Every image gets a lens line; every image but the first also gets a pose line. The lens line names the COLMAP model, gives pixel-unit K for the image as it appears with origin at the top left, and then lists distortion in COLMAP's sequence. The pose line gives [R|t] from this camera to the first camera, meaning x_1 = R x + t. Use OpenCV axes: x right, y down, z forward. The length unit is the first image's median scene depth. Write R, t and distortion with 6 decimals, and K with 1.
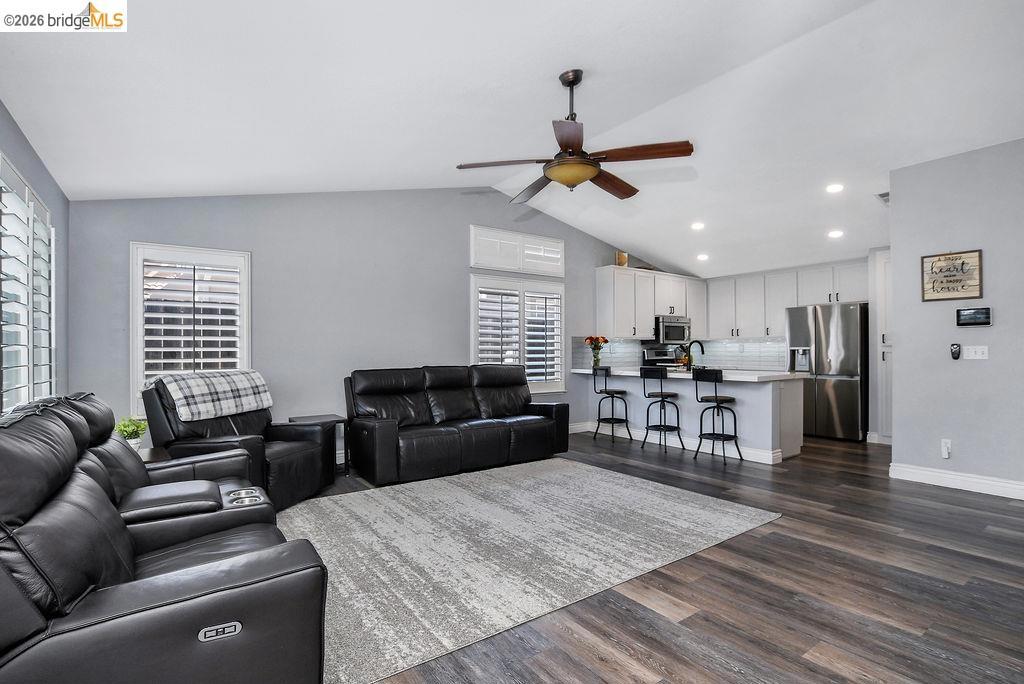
lens RADIAL K [[489.0, 0, 503.4], [0, 489.0, 348.7], [0, 0, 1]] dist [-0.035828, 0.006553]
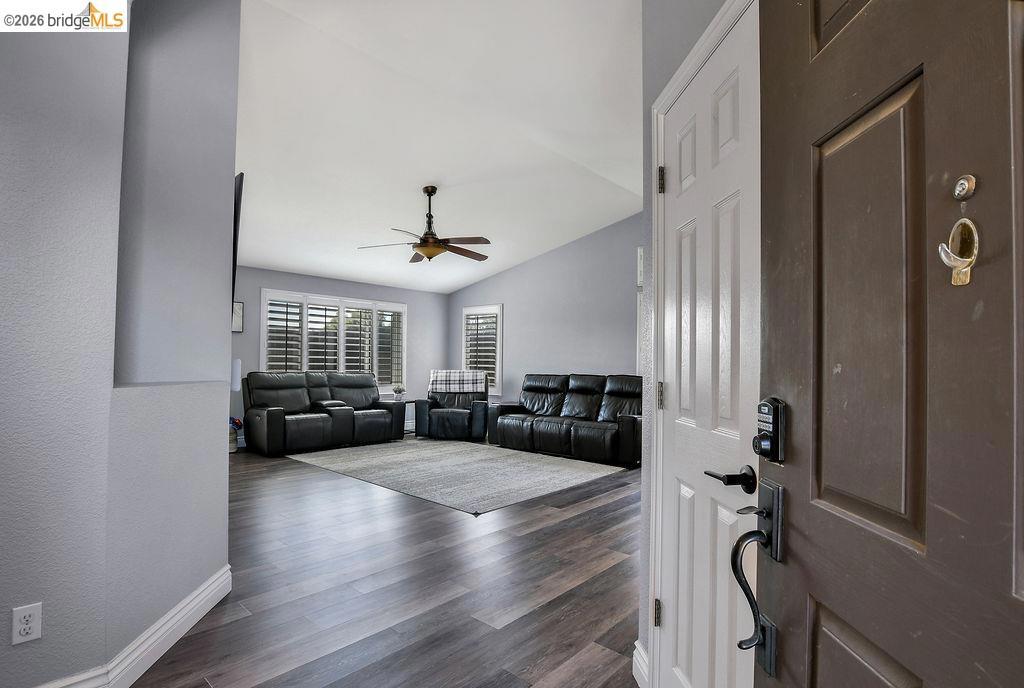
lens RADIAL K [[516.0, 0, 493.6], [0, 516.0, 351.0], [0, 0, 1]] dist [-0.000696, -0.000032]
pose [[0.206548, -0.013572, -0.978342, 1.065176], [-0.010472, 0.999816, -0.016081, -0.000470], [0.978381, 0.013567, 0.206367, 0.490793]]
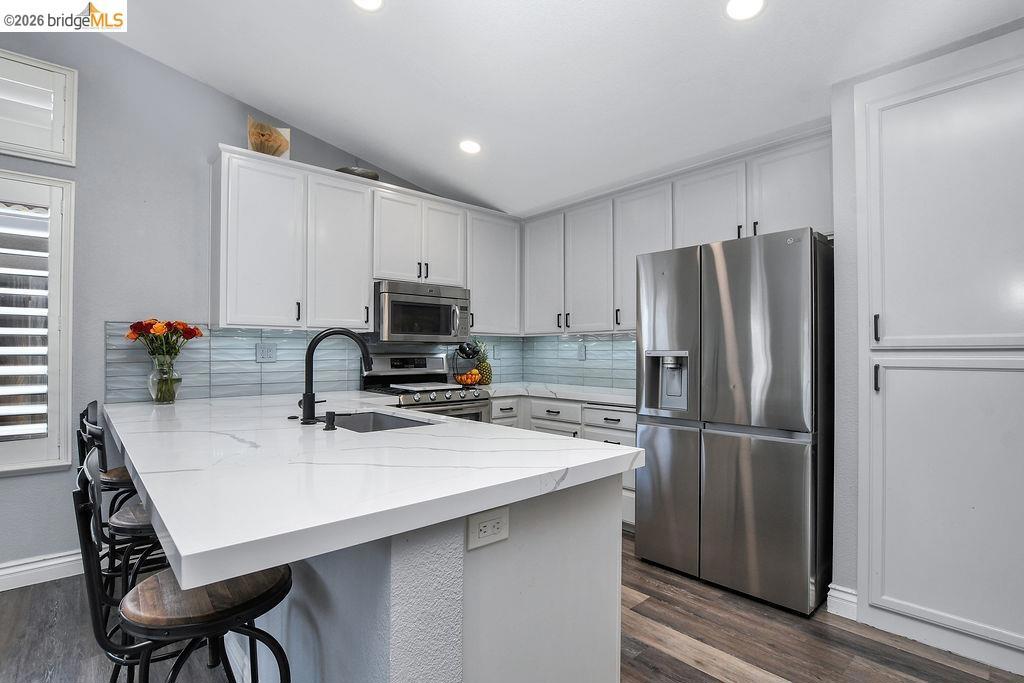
lens RADIAL K [[492.6, 0, 510.2], [0, 492.6, 348.2], [0, 0, 1]] dist [-0.015789, 0.000201]
pose [[0.993953, 0.005959, 0.109645, 0.526720], [-0.005402, 0.999971, -0.005377, -0.003022], [-0.109674, 0.004753, 0.993956, 0.726579]]
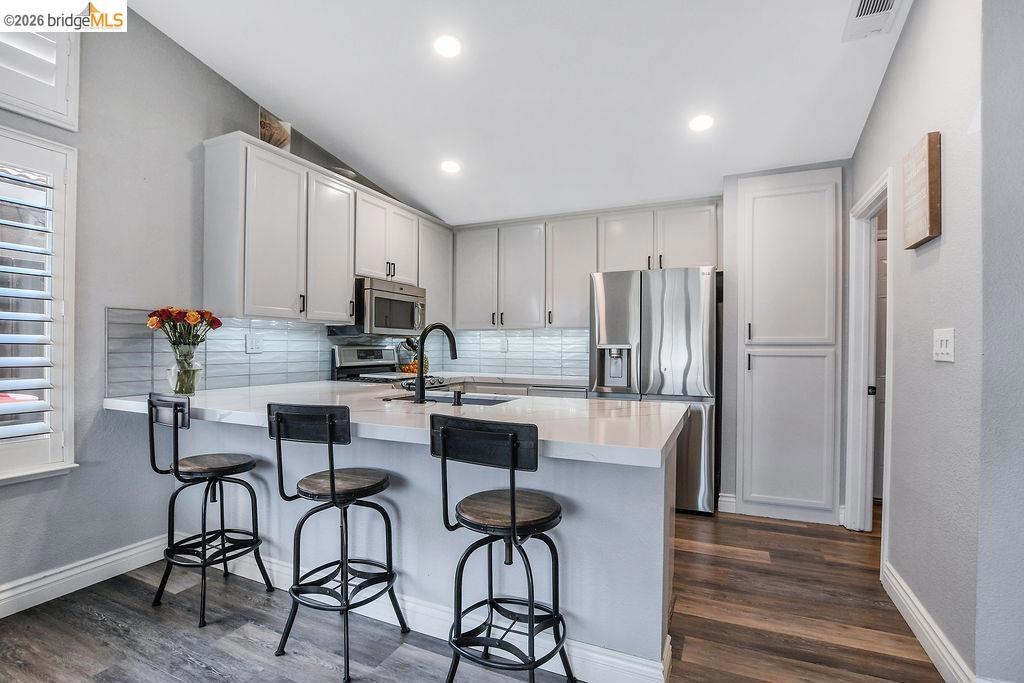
lens RADIAL K [[486.9, 0, 502.8], [0, 486.9, 350.1], [0, 0, 1]] dist [-0.007997, -0.000020]
pose [[0.864380, 0.007331, 0.502786, 0.266787], [-0.011901, 0.999912, 0.005879, 0.001664], [-0.502699, -0.011065, 0.864391, 0.695472]]
